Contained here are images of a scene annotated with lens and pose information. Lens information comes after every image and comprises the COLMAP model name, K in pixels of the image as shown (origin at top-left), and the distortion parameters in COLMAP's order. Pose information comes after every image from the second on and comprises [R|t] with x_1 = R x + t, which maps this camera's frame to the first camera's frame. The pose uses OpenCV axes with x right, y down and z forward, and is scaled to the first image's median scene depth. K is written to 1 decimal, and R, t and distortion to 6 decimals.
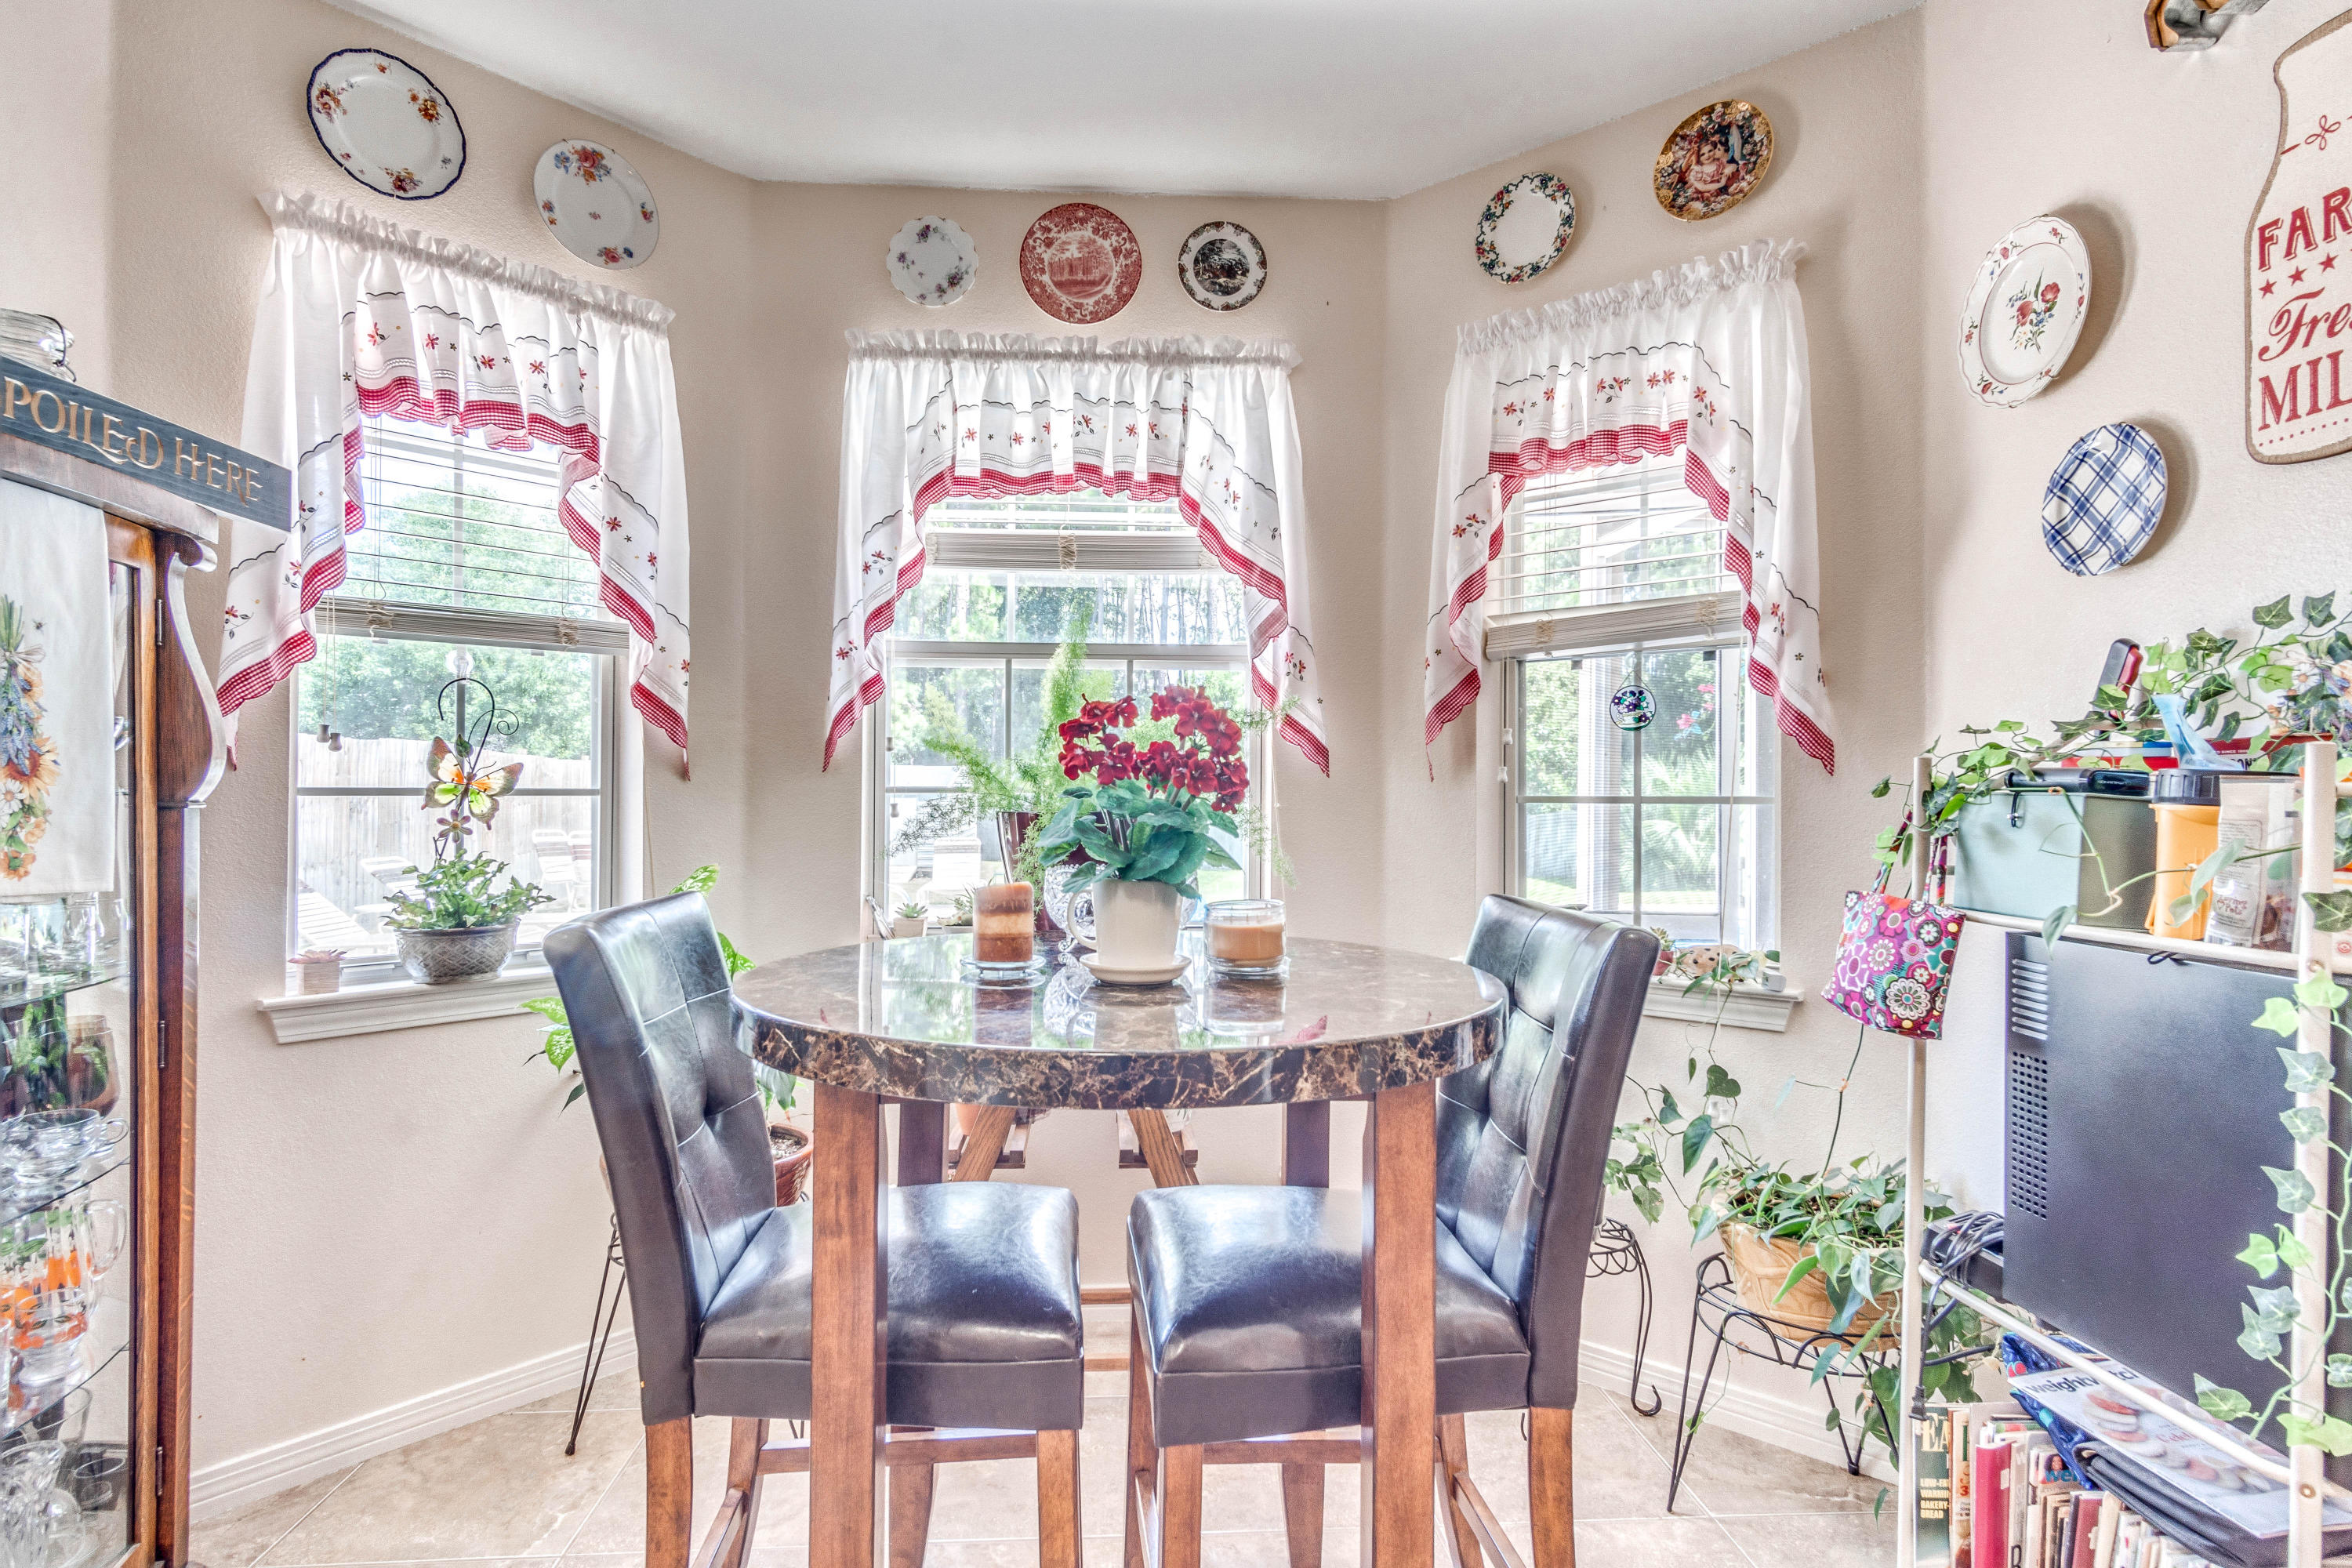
lens RADIAL K [[1255.8, 0, 1158.3], [0, 1255.8, 790.8], [0, 0, 1]] dist [0.002971, 0.001389]
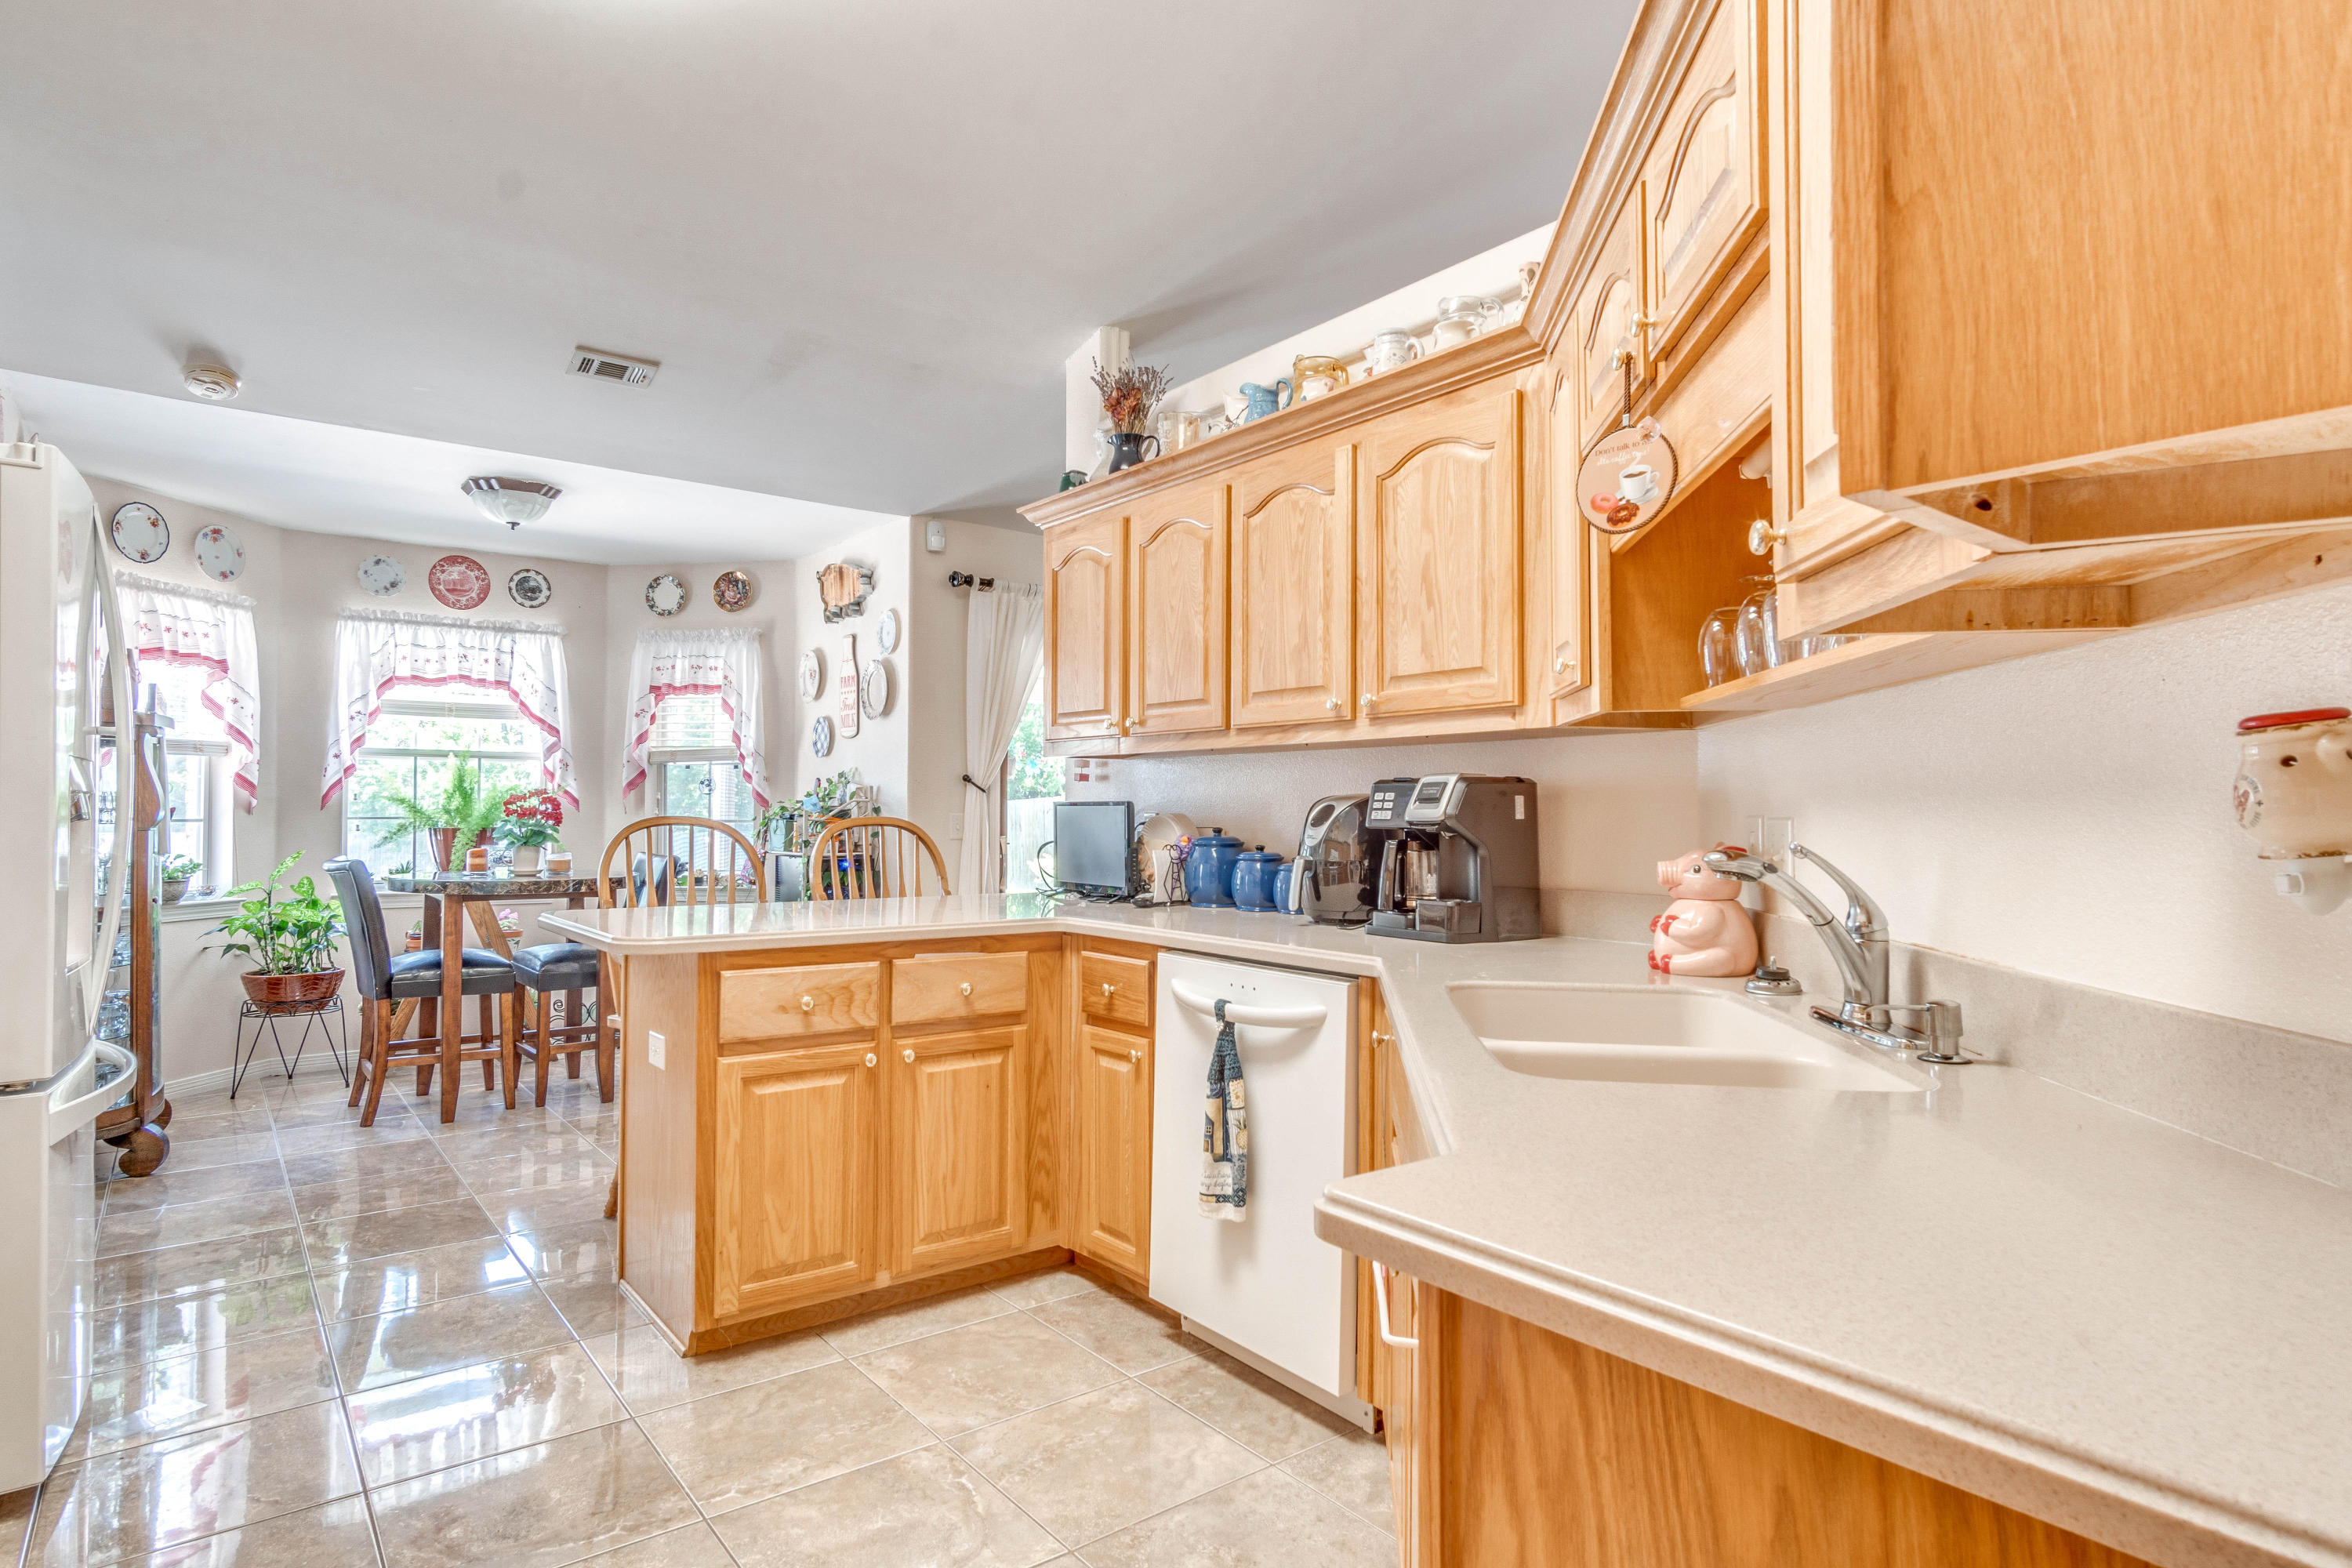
lens RADIAL K [[1255.8, 0, 1158.3], [0, 1255.8, 790.8], [0, 0, 1]] dist [0.002971, 0.001389]
pose [[0.830419, 0.007629, 0.557088, -0.283212], [-0.000092, 0.999908, -0.013556, -0.019507], [-0.557140, 0.011206, 0.830343, -1.604295]]
